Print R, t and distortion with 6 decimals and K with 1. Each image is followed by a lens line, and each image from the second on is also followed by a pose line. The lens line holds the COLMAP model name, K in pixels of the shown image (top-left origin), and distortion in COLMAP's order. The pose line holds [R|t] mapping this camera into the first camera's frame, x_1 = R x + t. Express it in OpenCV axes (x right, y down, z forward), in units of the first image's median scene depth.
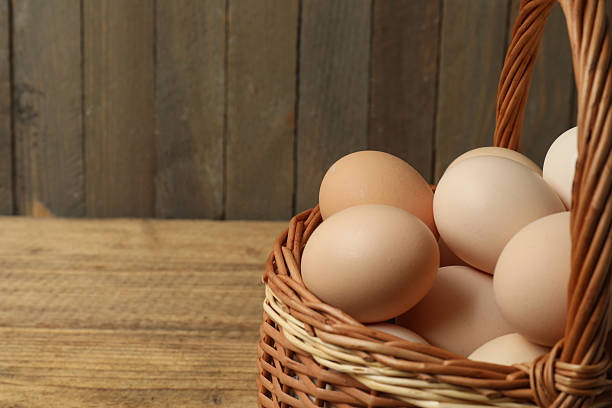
lens RADIAL K [[962.0, 0, 306.0], [0, 962.0, 204.0], [0, 0, 1]] dist [0.012314, 0.118515]
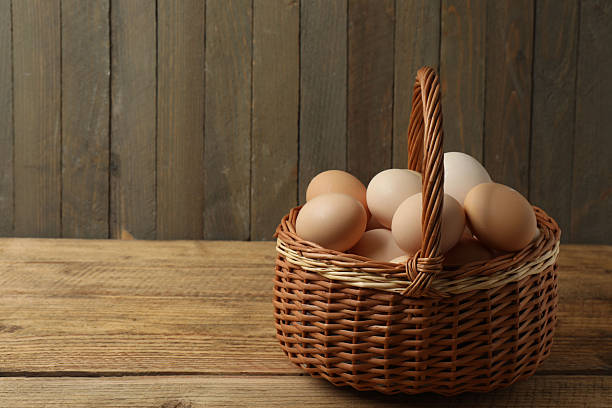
lens RADIAL K [[962.0, 0, 306.0], [0, 962.0, 204.0], [0, 0, 1]] dist [0.012314, 0.118515]
pose [[0.999805, -0.013054, -0.014808, 0.025305], [0.011410, 0.994292, -0.106083, 0.127298], [0.016108, 0.105894, 0.994247, -0.511683]]
